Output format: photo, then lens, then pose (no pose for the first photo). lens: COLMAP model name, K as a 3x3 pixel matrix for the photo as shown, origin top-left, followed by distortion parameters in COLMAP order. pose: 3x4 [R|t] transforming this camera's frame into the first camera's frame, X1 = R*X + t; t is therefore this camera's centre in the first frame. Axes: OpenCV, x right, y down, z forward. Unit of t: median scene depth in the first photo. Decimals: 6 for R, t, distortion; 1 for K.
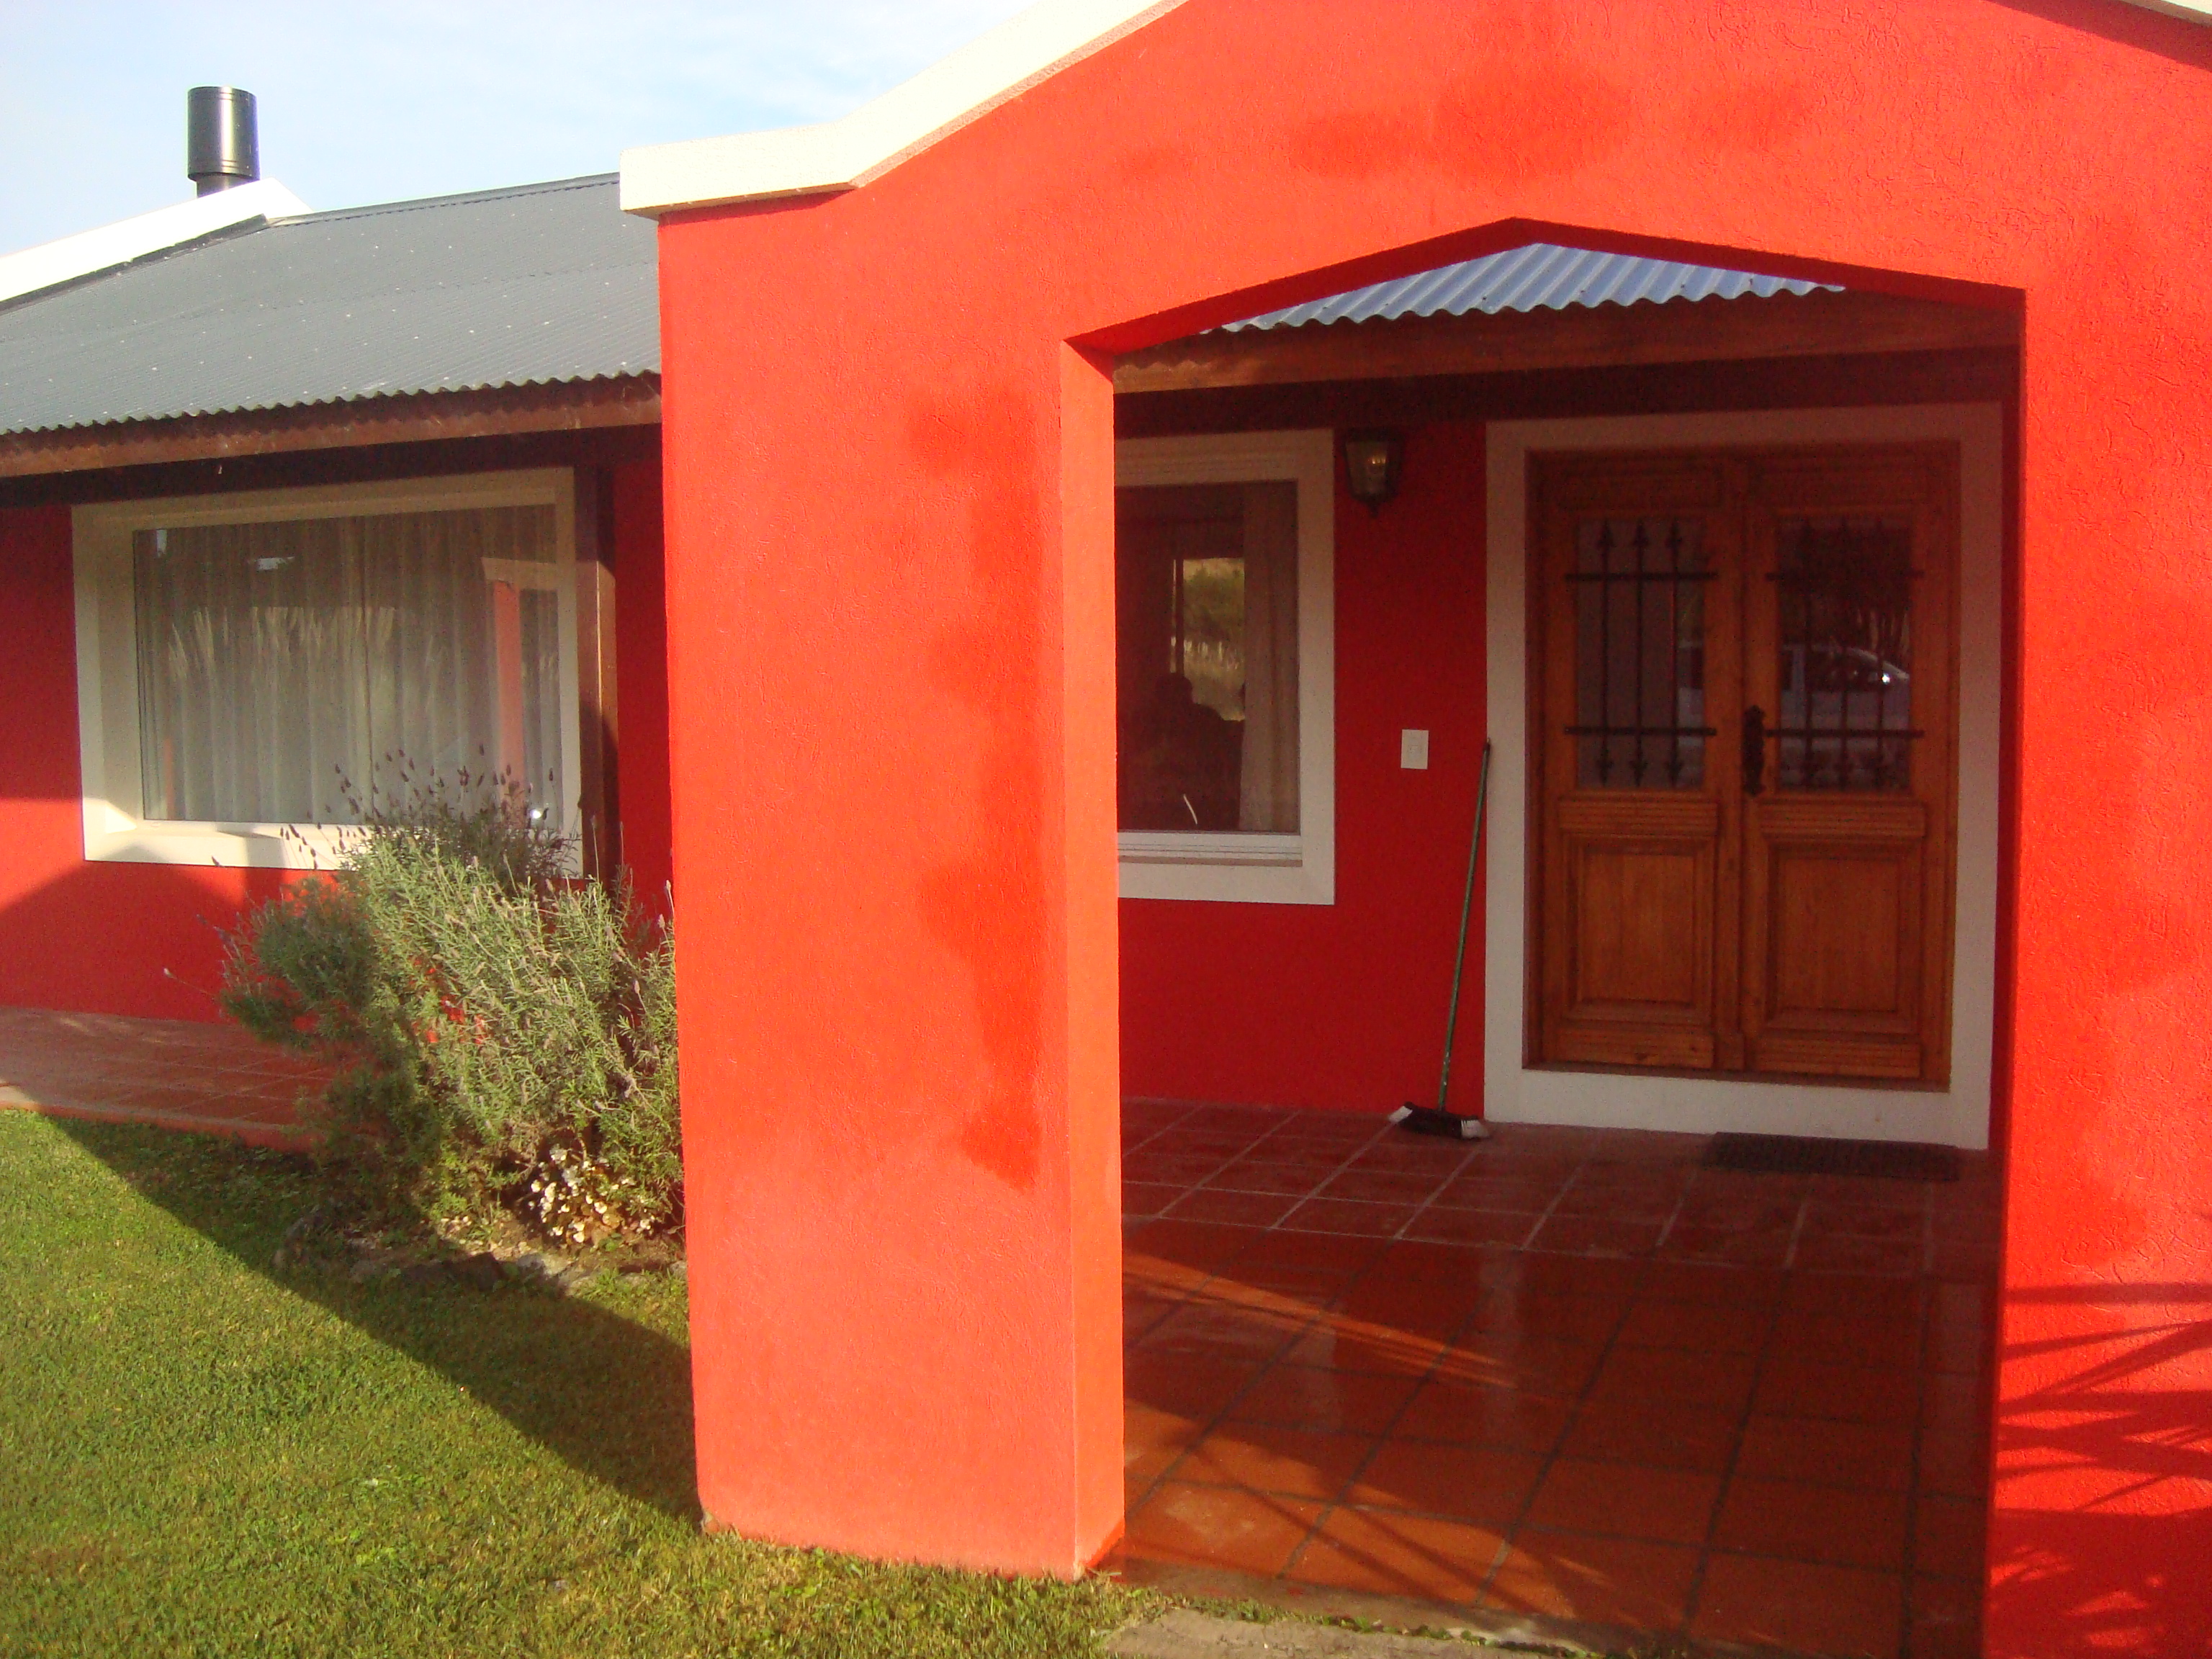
lens RADIAL K [[2145.3, 0, 1094.6], [0, 2145.3, 837.0], [0, 0, 1]] dist [-0.138299, 0.000000]
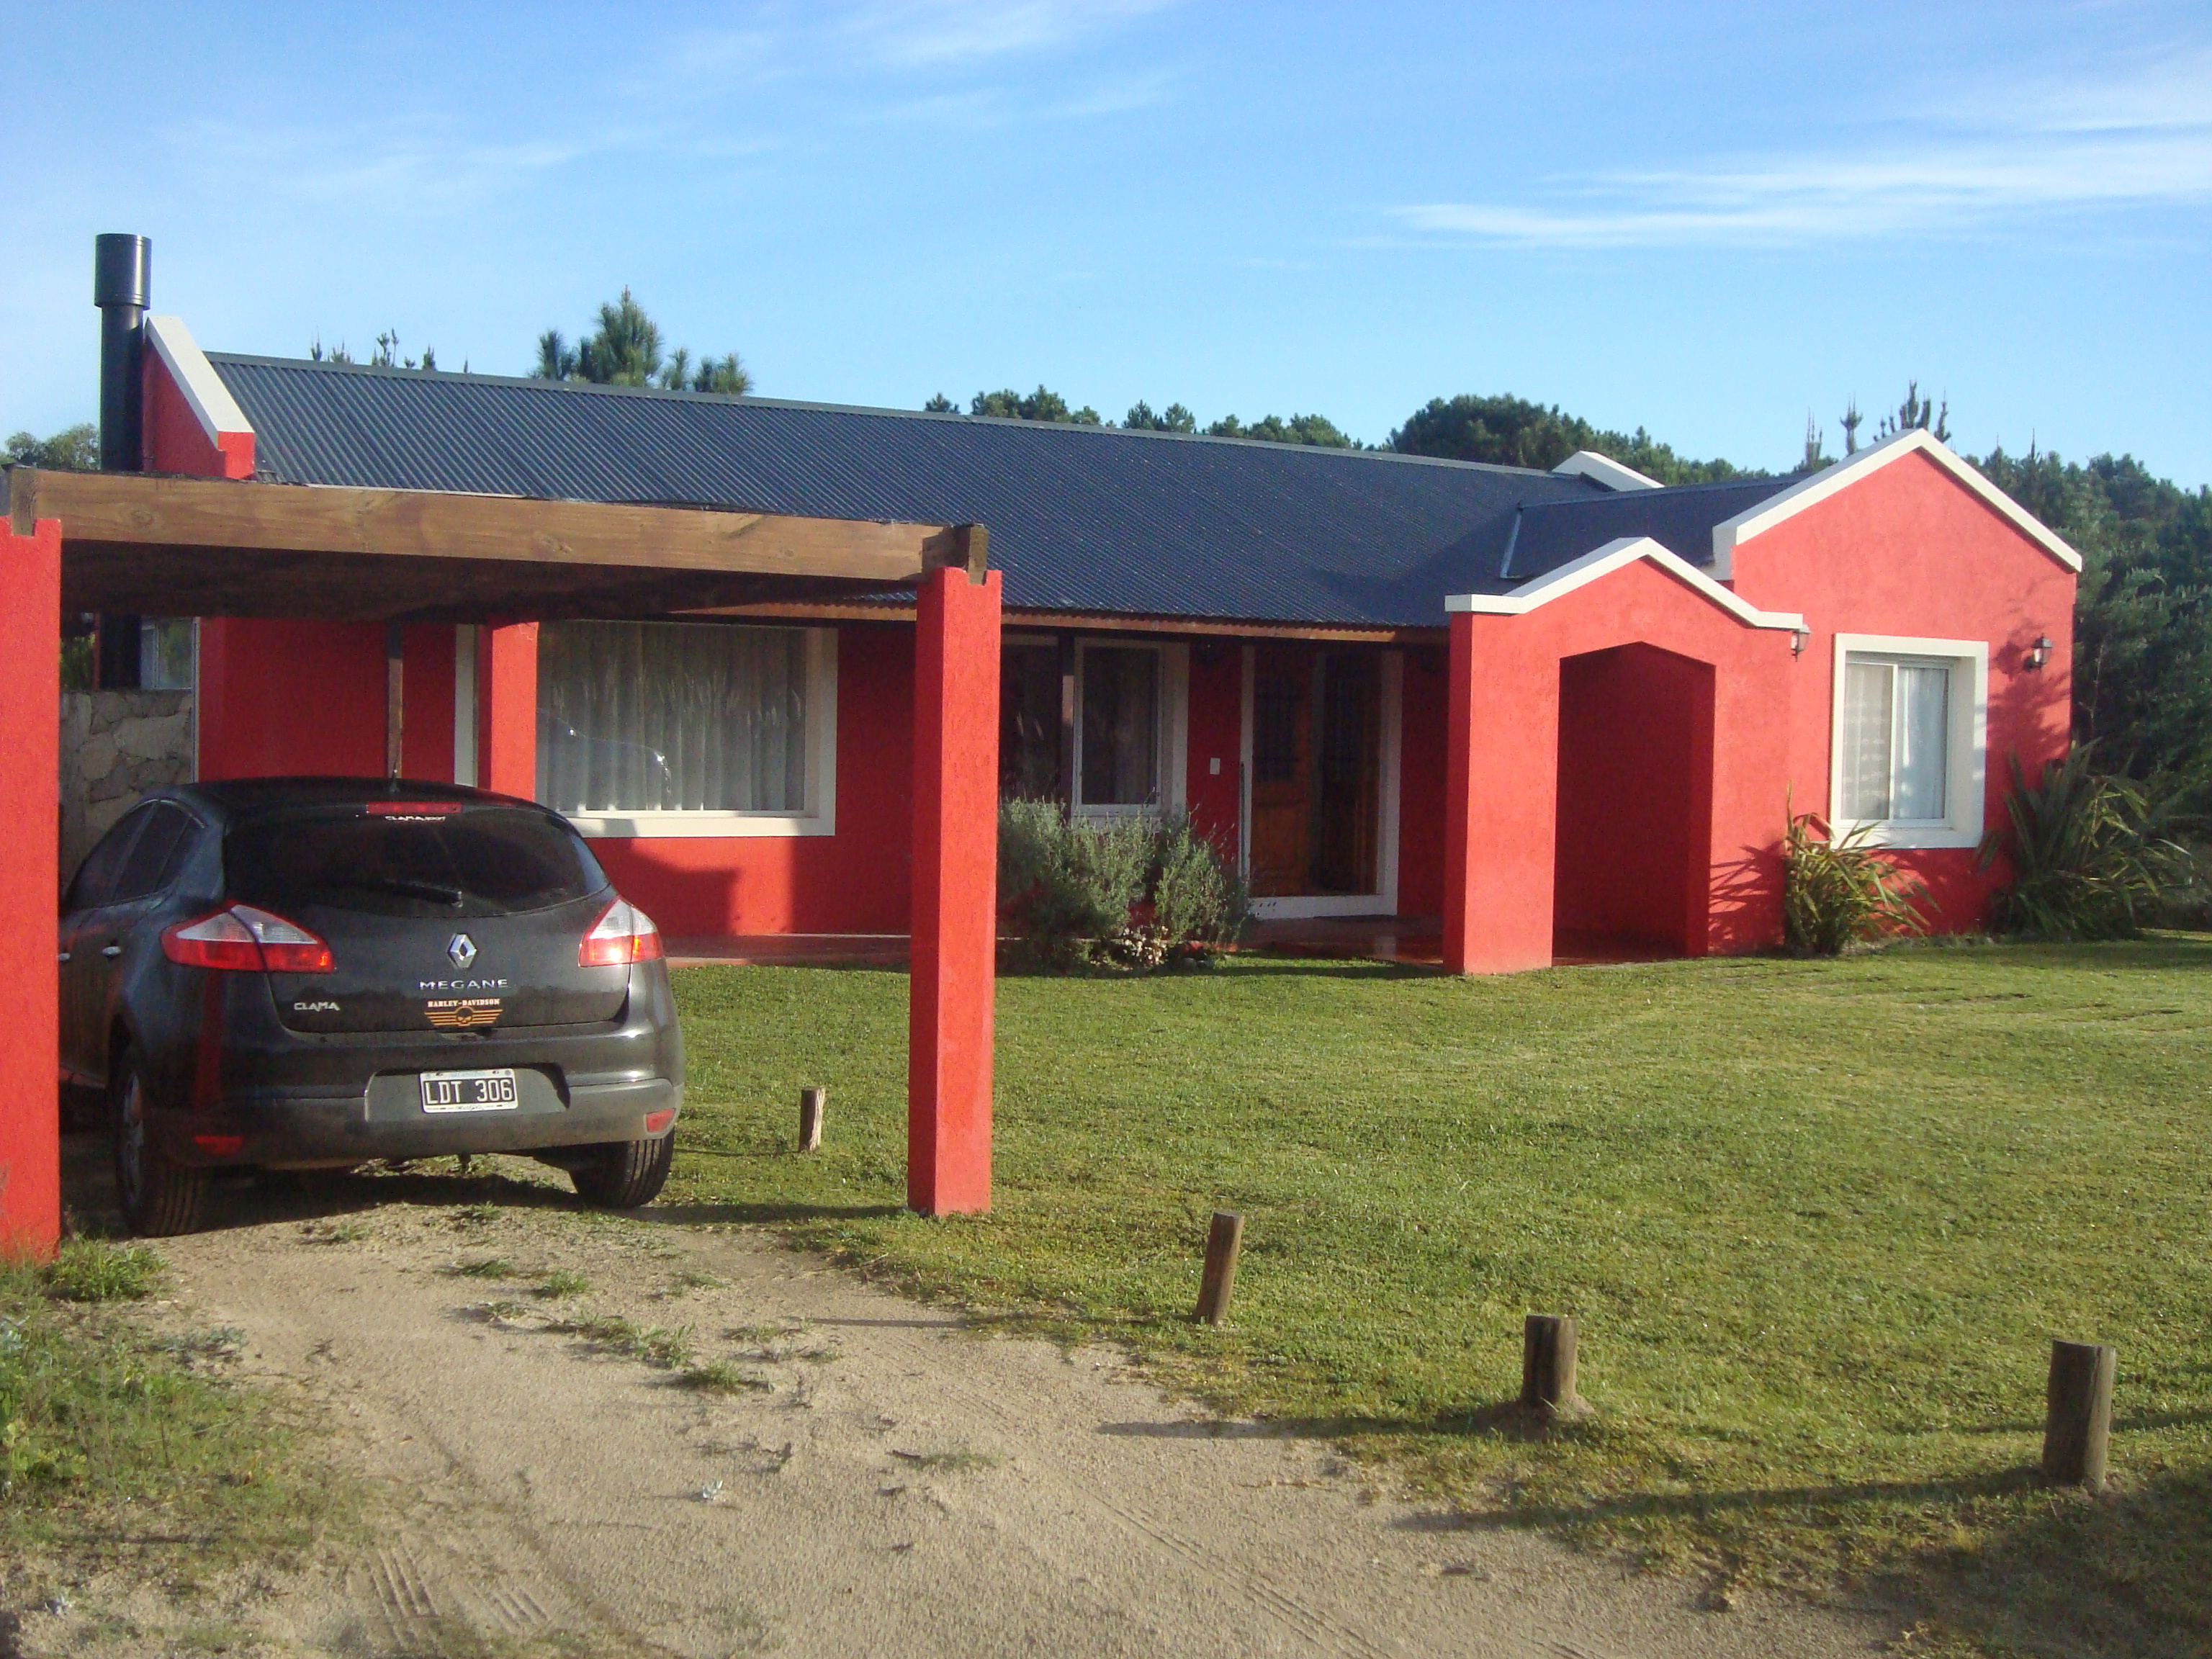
lens RADIAL K [[2478.5, 0, 1095.5], [0, 2478.5, 827.8], [0, 0, 1]] dist [-0.099862, 0.000000]
pose [[0.593842, -0.013580, 0.804467, -2.473419], [0.043422, 0.998941, -0.015190, 0.074015], [-0.803409, 0.043952, 0.593803, -0.624855]]
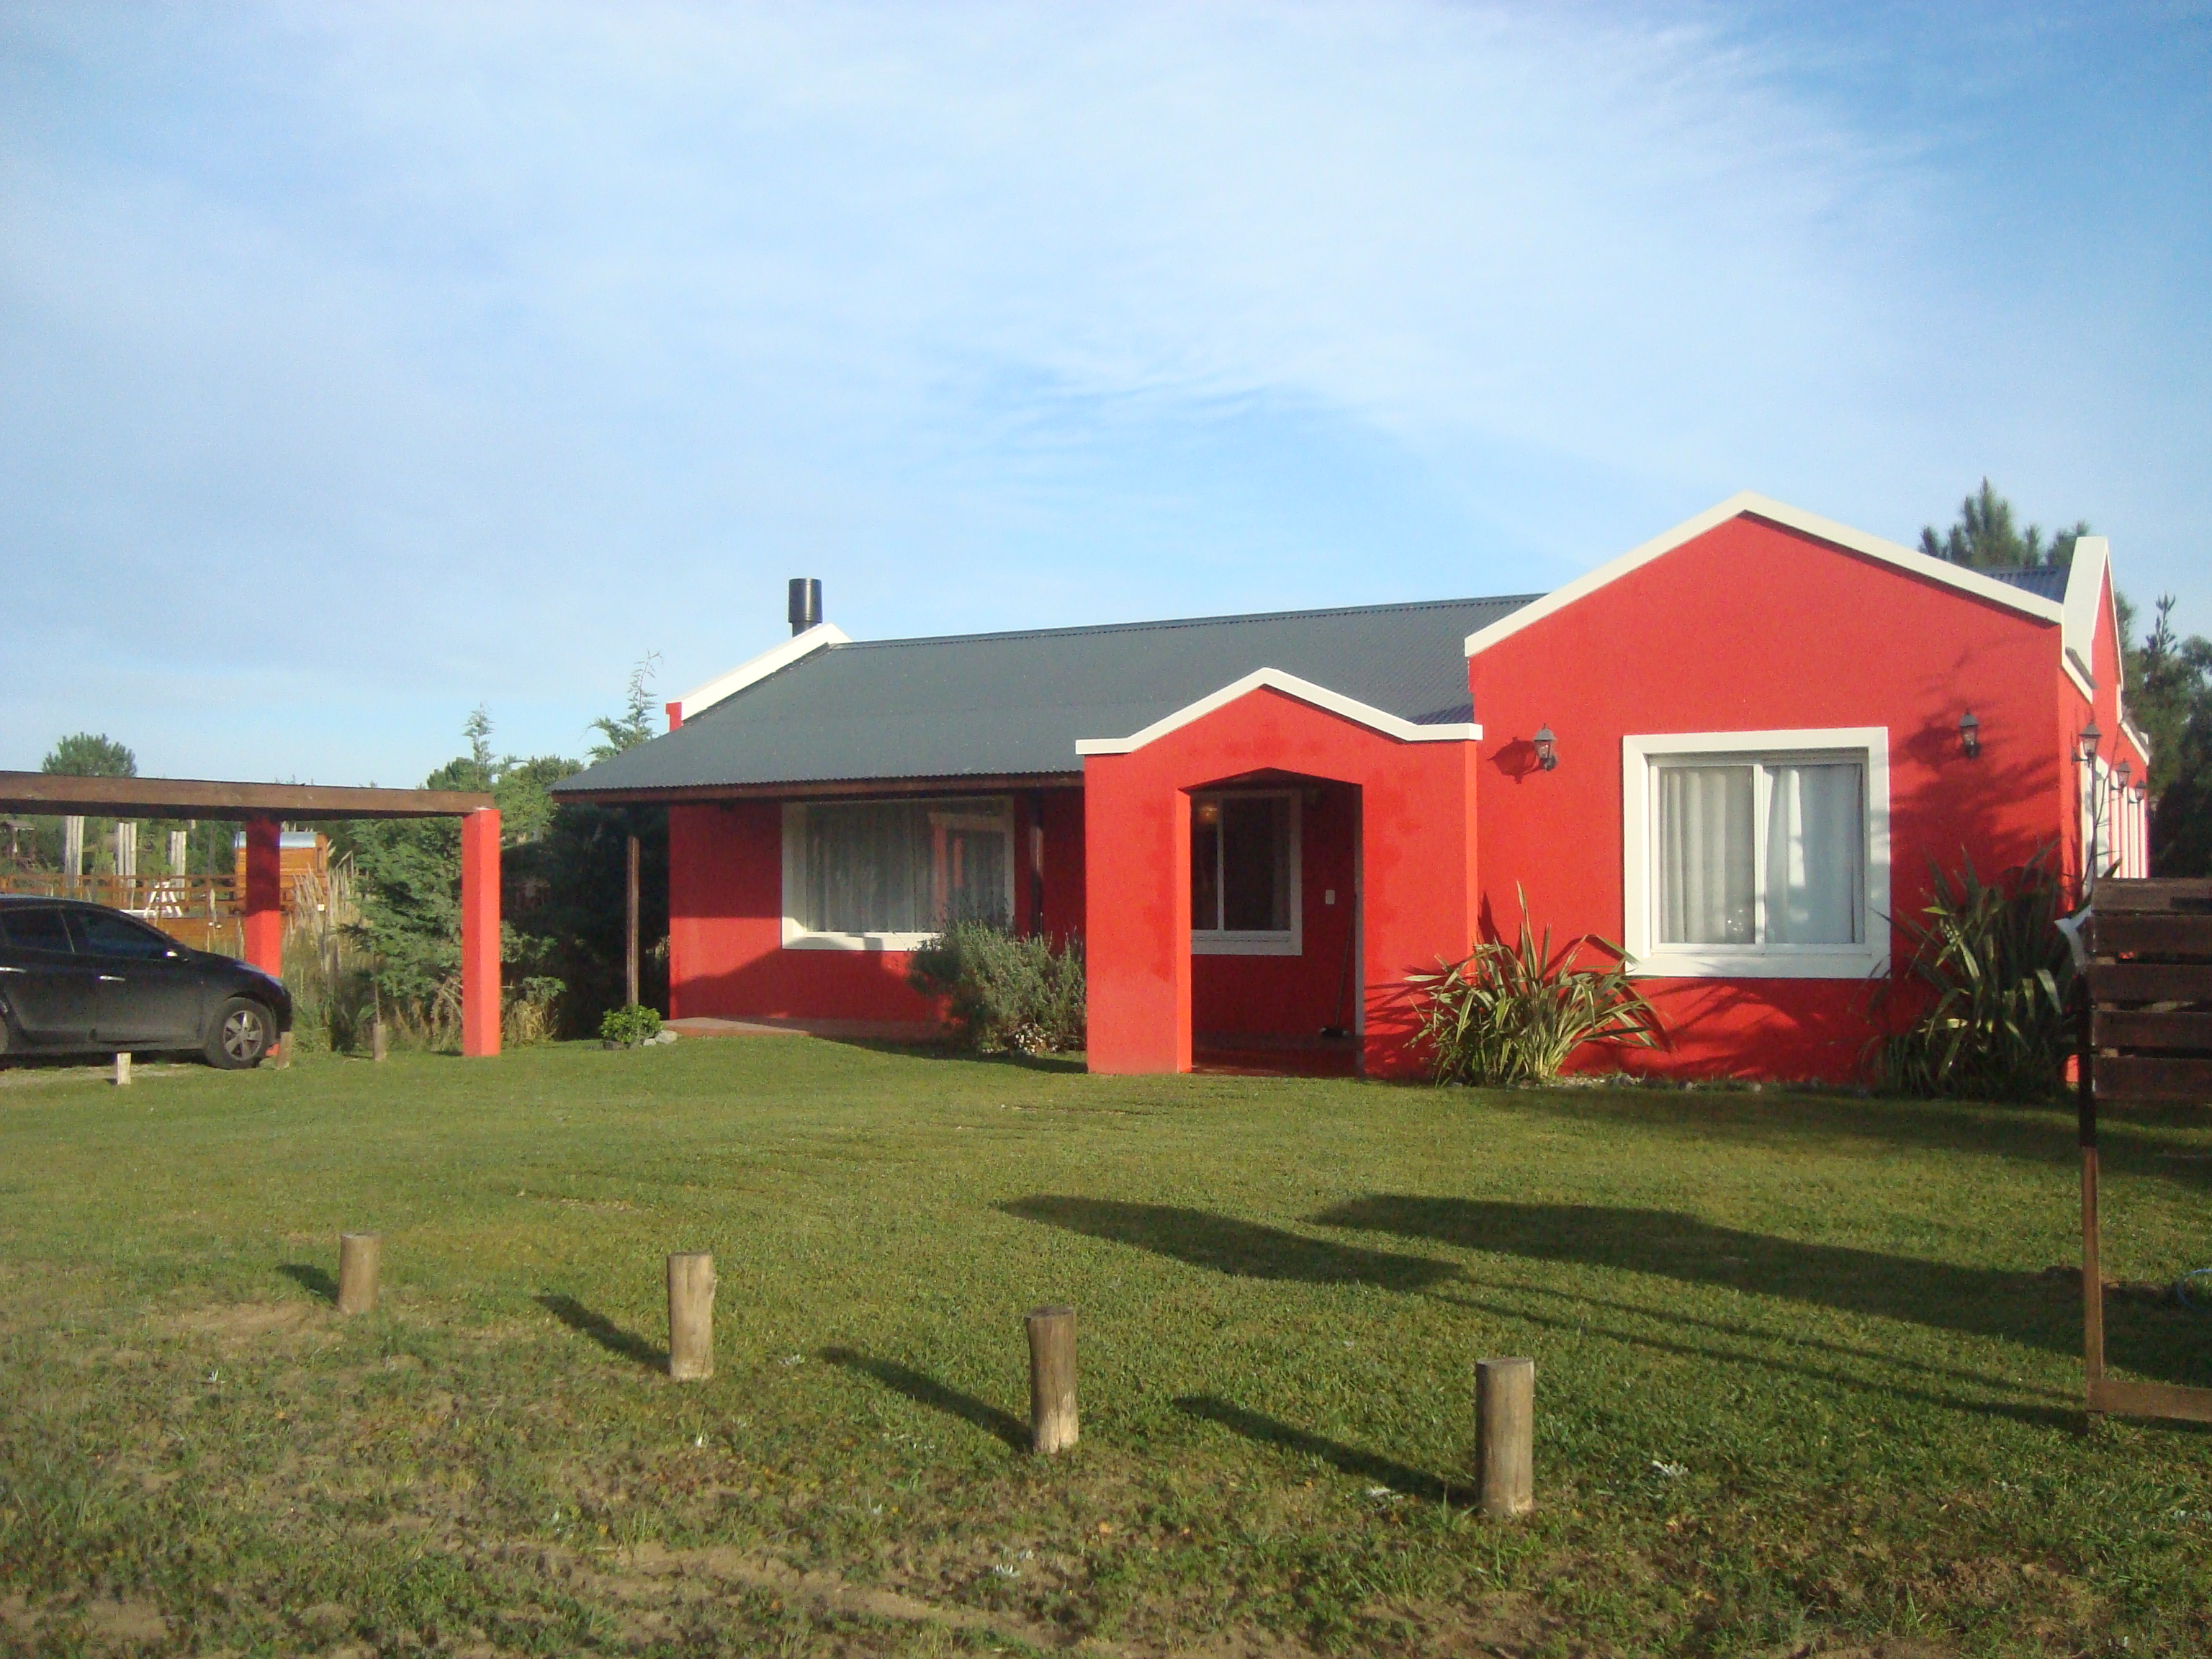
lens RADIAL K [[2145.3, 0, 1118.6], [0, 2145.3, 844.6], [0, 0, 1]] dist [-0.138299, 0.000000]
pose [[0.994721, 0.003865, -0.102542, 0.182692], [-0.014241, 0.994820, -0.100649, 0.192834], [0.101622, 0.101578, 0.989624, -1.956153]]
